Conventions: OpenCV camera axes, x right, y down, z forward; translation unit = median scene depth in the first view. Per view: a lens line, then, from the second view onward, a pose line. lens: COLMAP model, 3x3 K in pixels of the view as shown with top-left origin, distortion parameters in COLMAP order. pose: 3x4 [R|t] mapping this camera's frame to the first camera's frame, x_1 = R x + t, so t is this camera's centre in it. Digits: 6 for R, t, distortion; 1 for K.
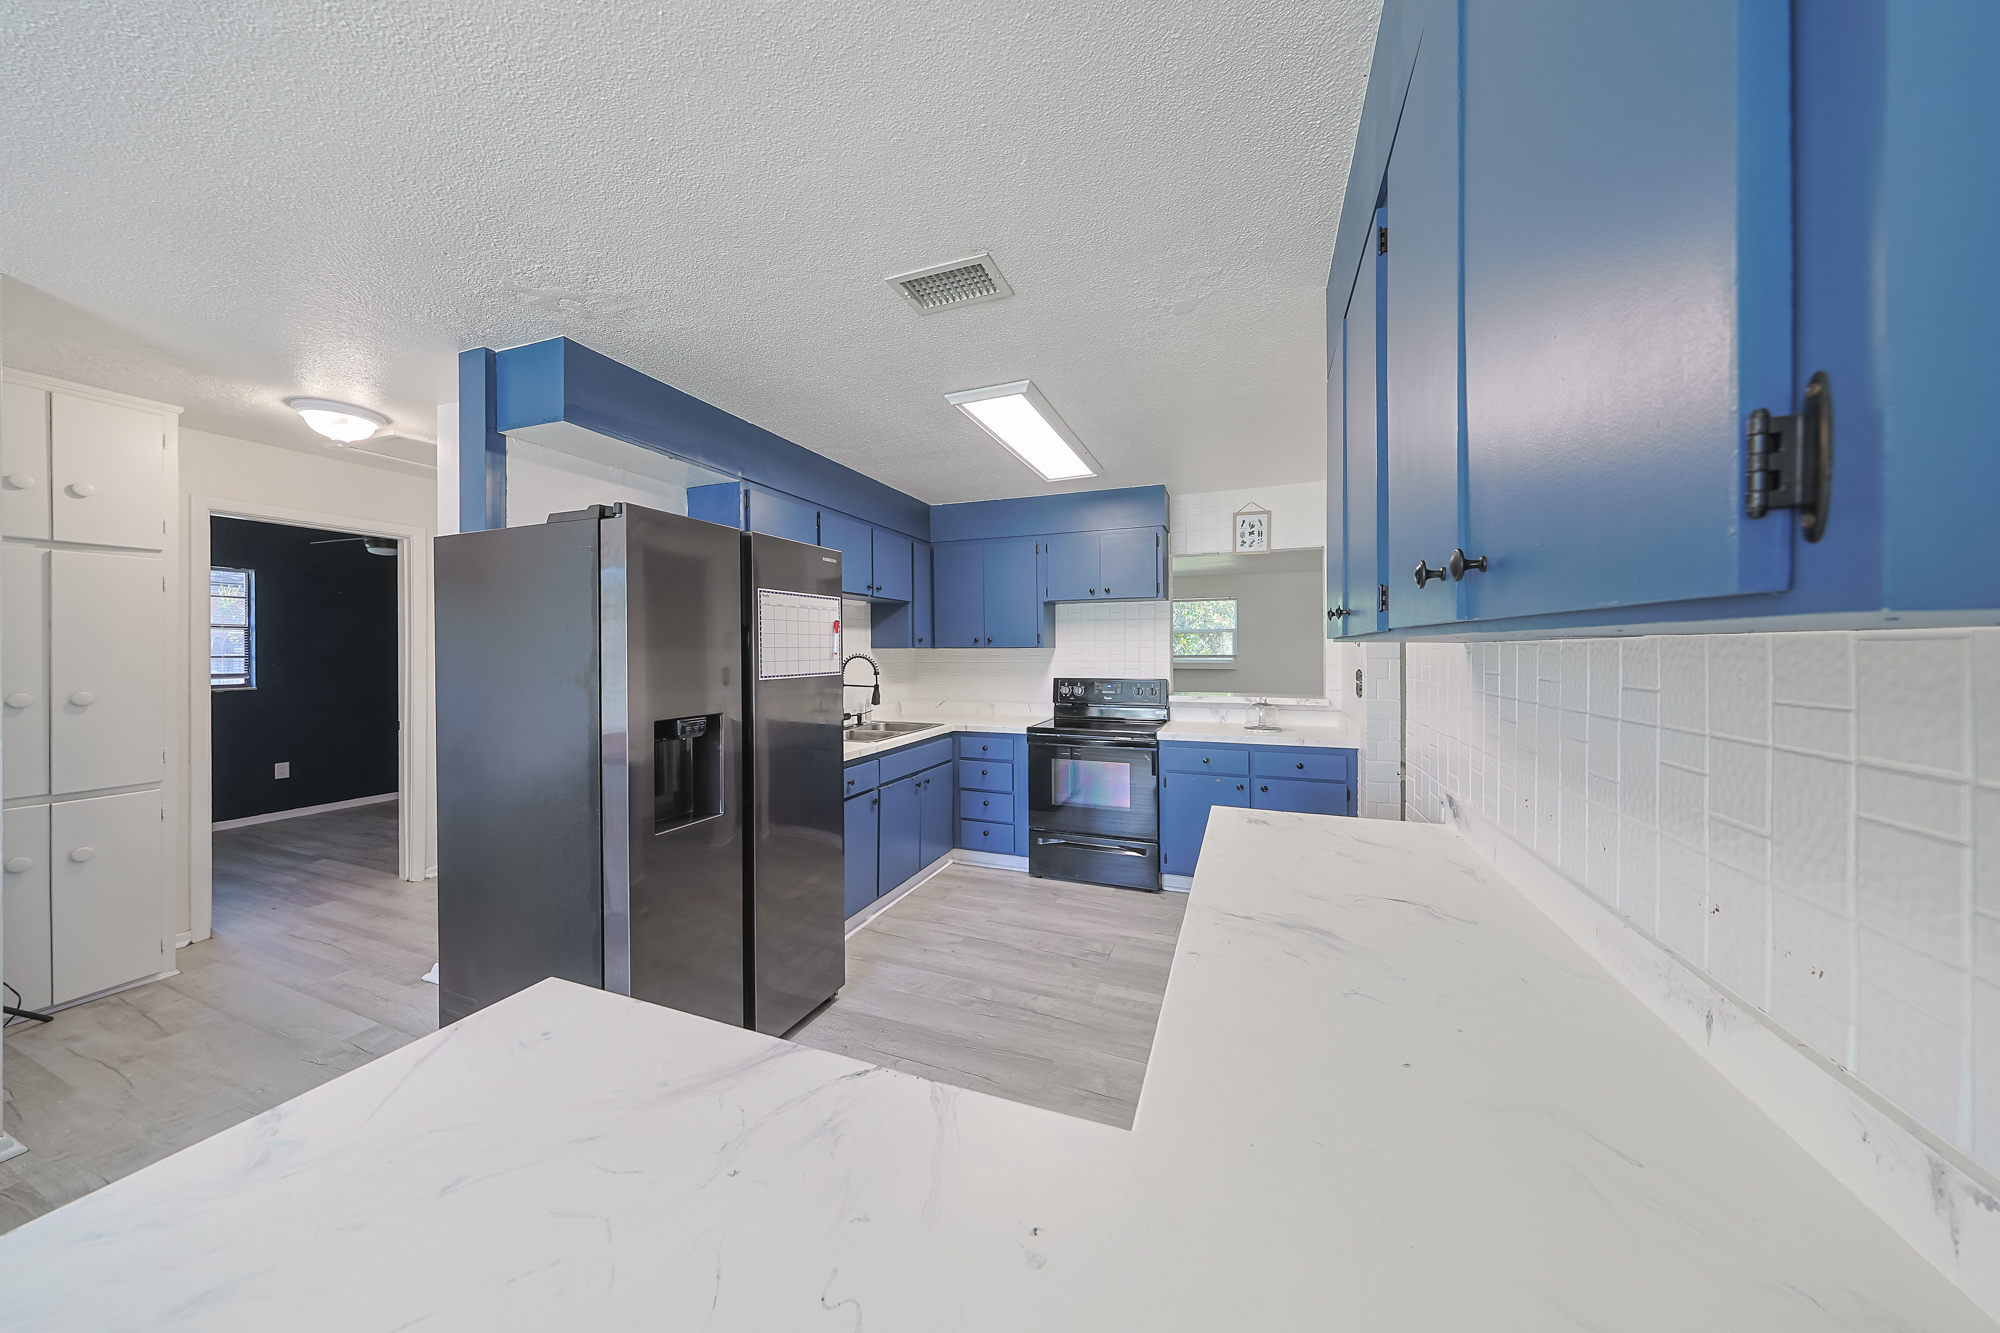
lens RADIAL K [[625.4, 0, 986.1], [0, 625.4, 648.7], [0, 0, 1]] dist [0.013706, 0.000001]
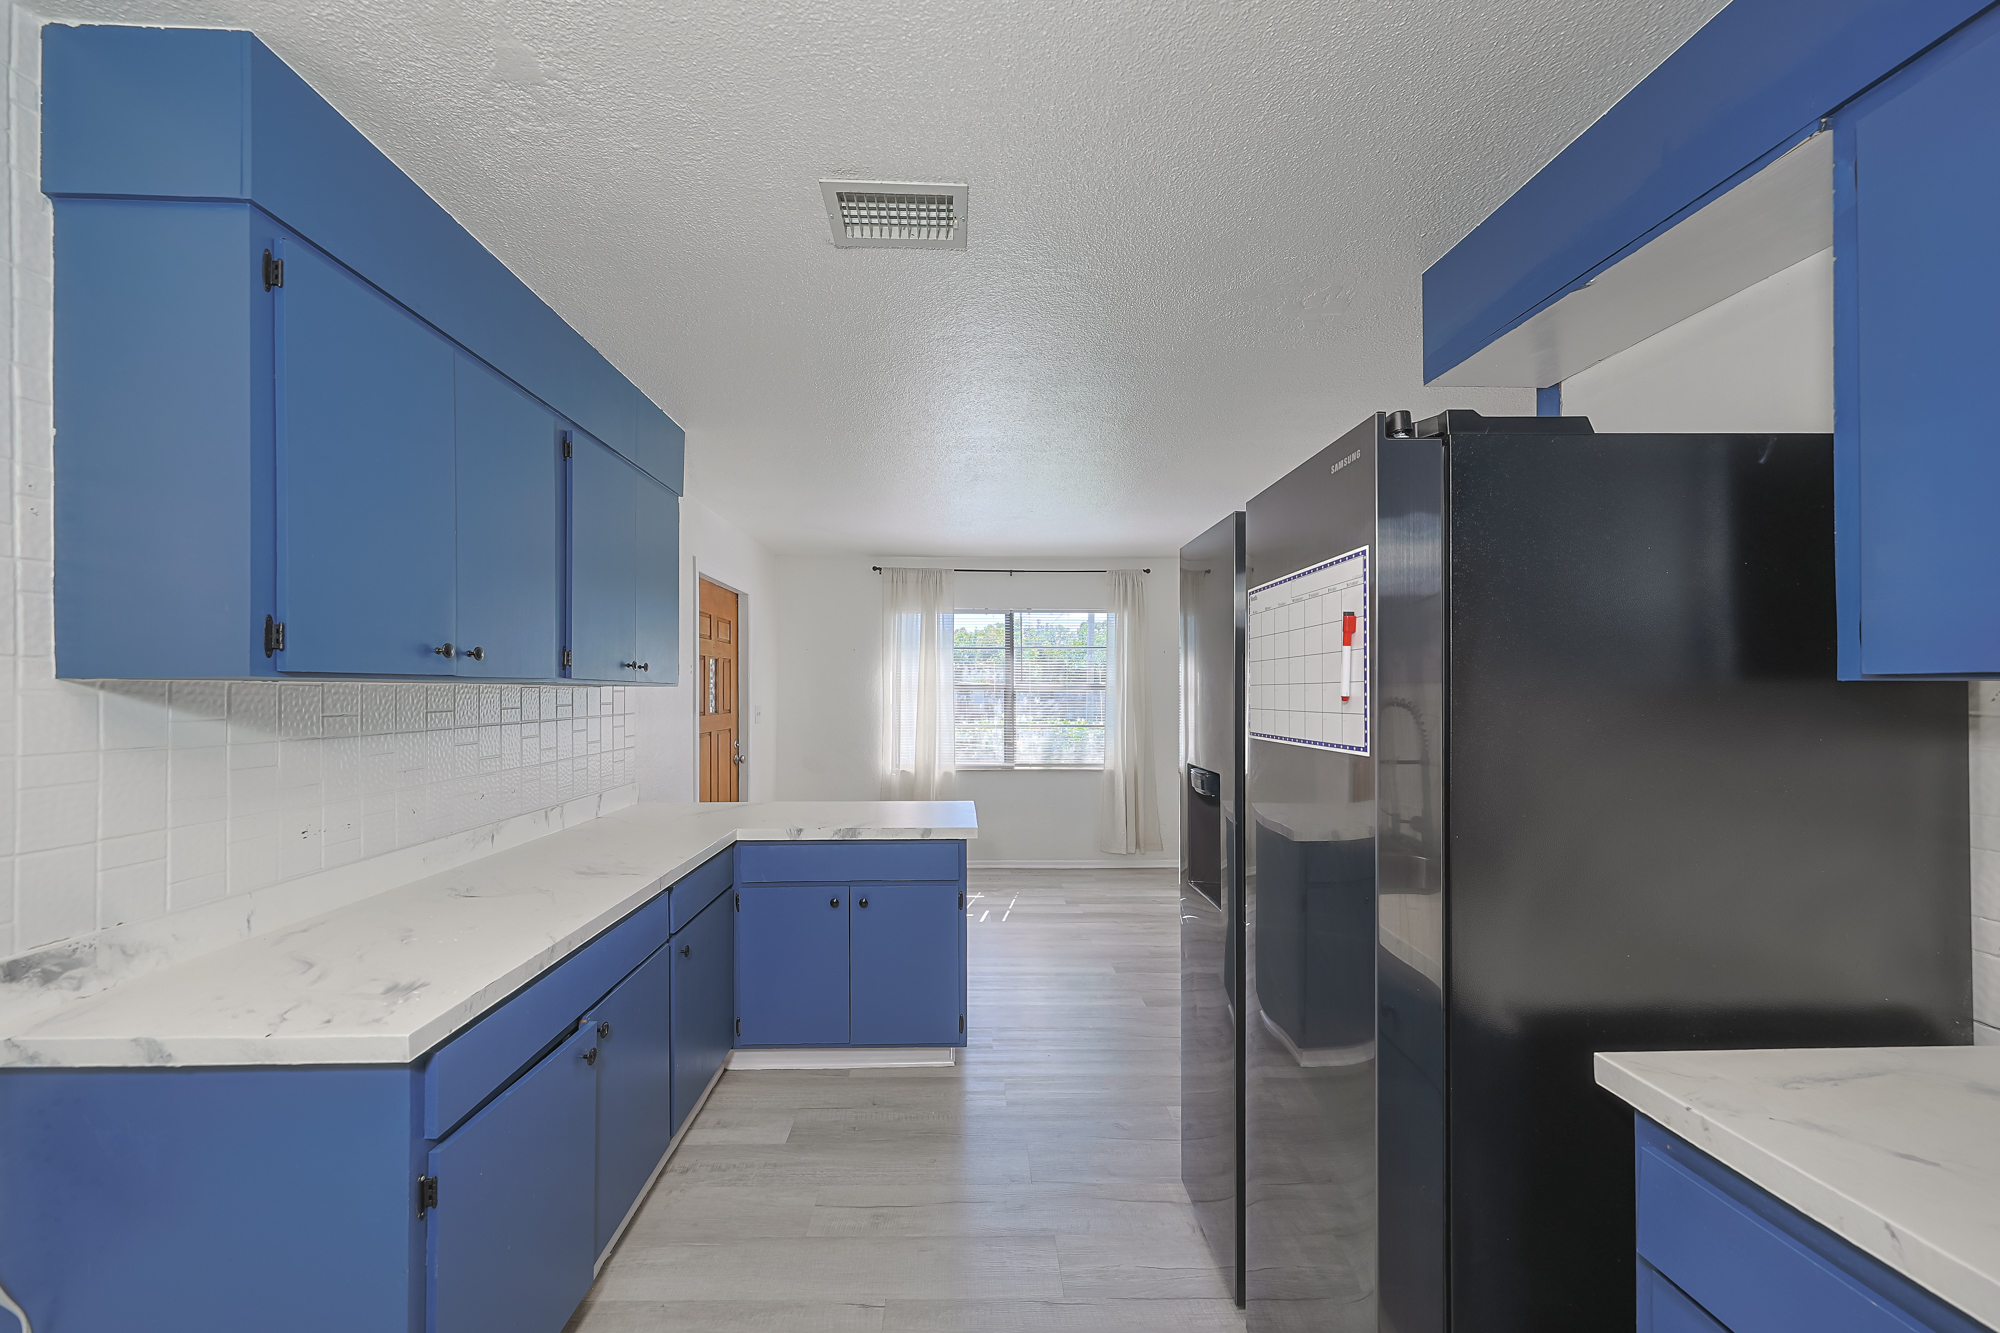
lens RADIAL K [[678.4, 0, 1000.6], [0, 678.4, 676.4], [0, 0, 1]] dist [0.000185, -0.000008]
pose [[-0.897440, -0.009435, -0.441037, 0.106997], [0.001636, 0.999693, -0.024716, 0.003217], [0.441134, -0.022903, -0.897149, 0.899455]]
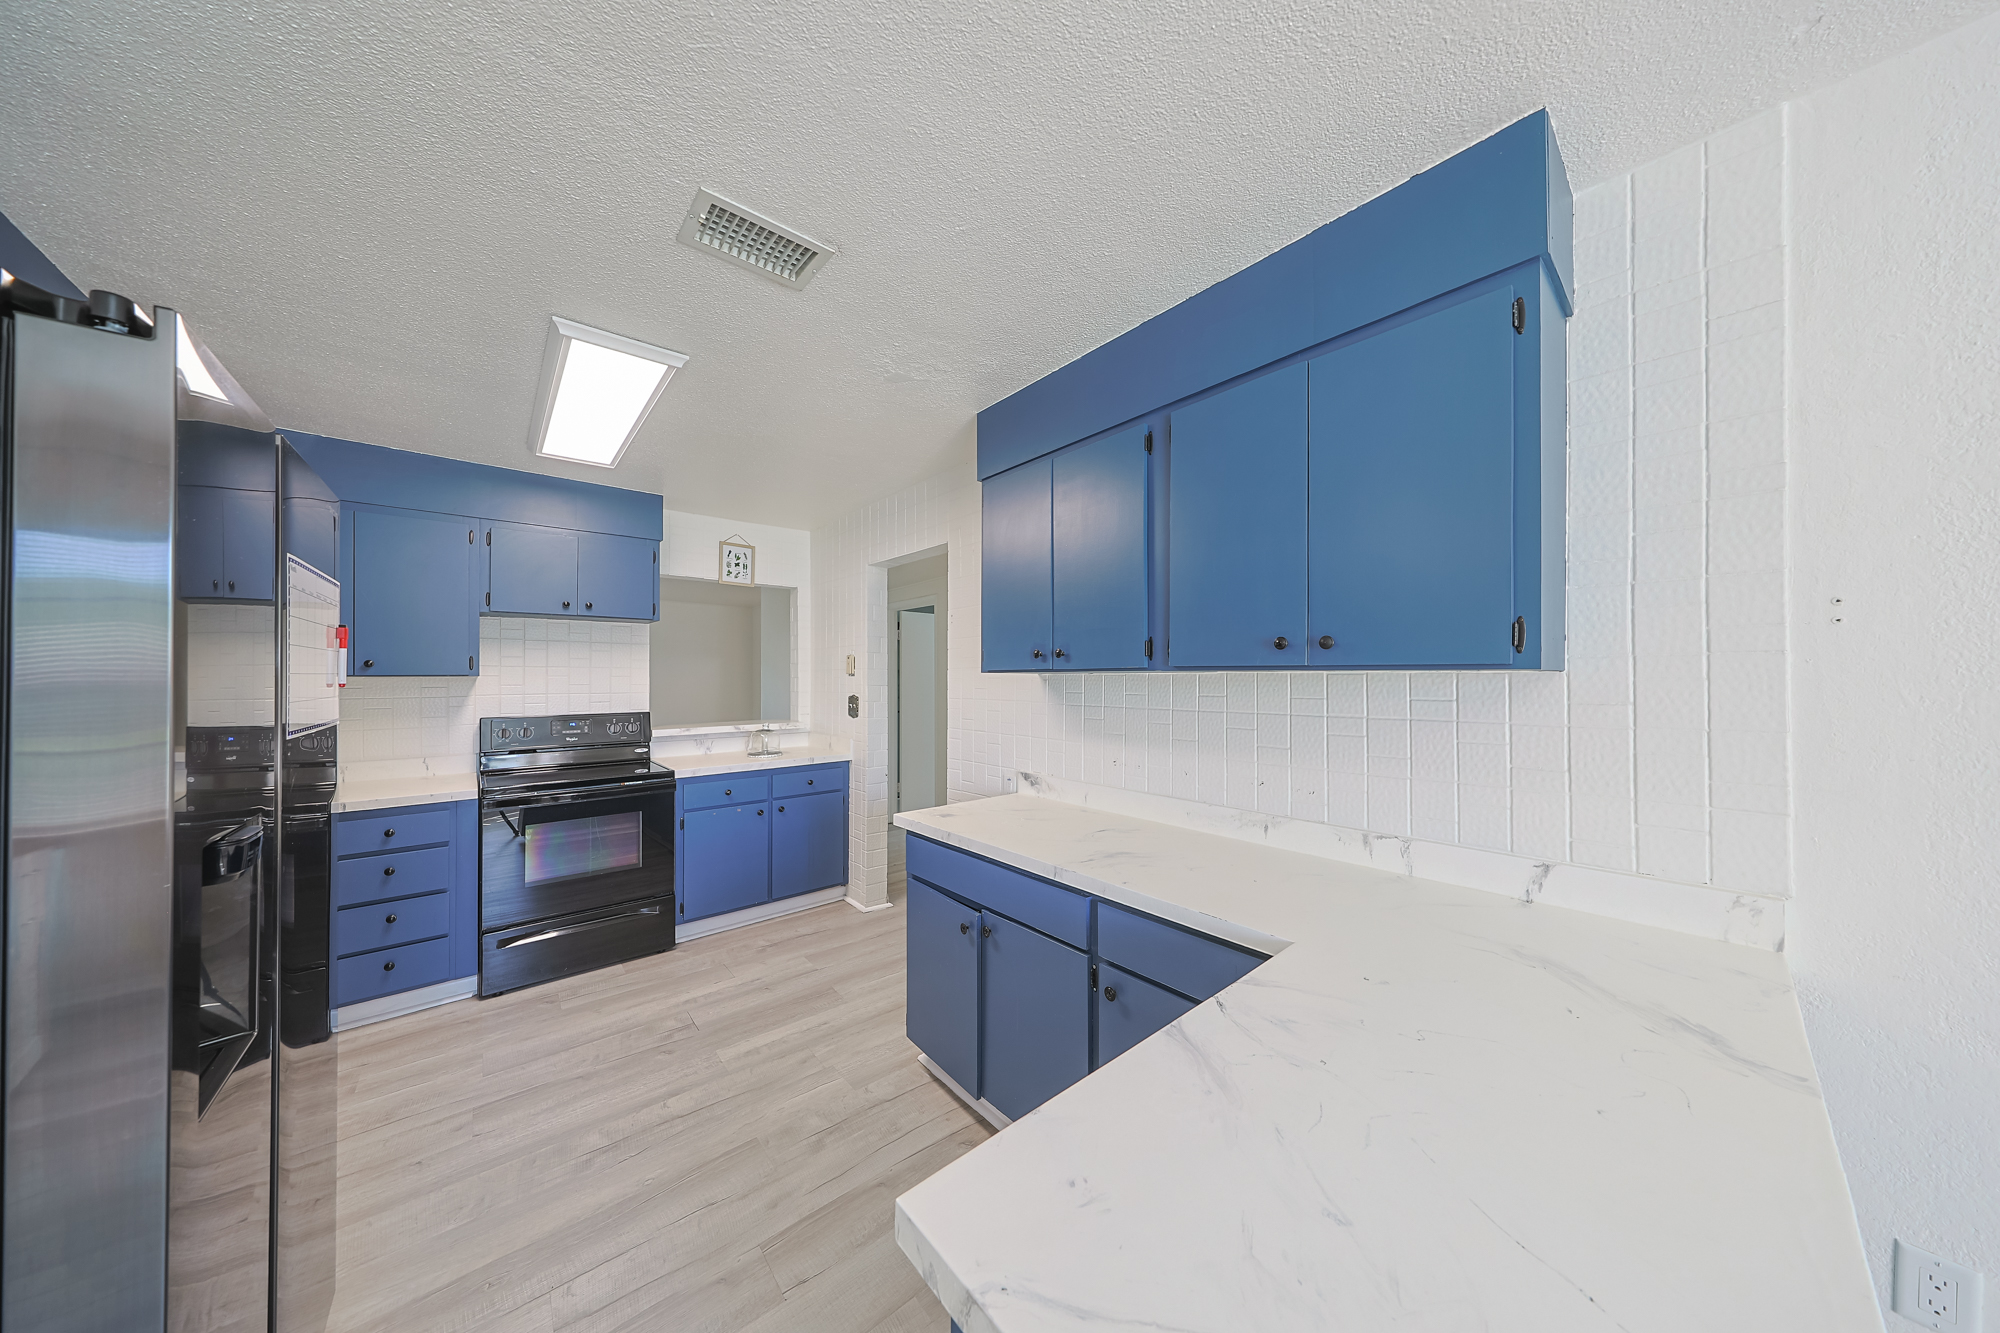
lens RADIAL K [[623.0, 0, 1013.1], [0, 623.0, 671.1], [0, 0, 1]] dist [-0.000542, -0.000038]
pose [[0.456019, 0.010767, 0.889905, -0.310204], [-0.000868, 0.999932, -0.011653, 0.000461], [-0.889969, 0.004541, 0.455998, 0.158124]]
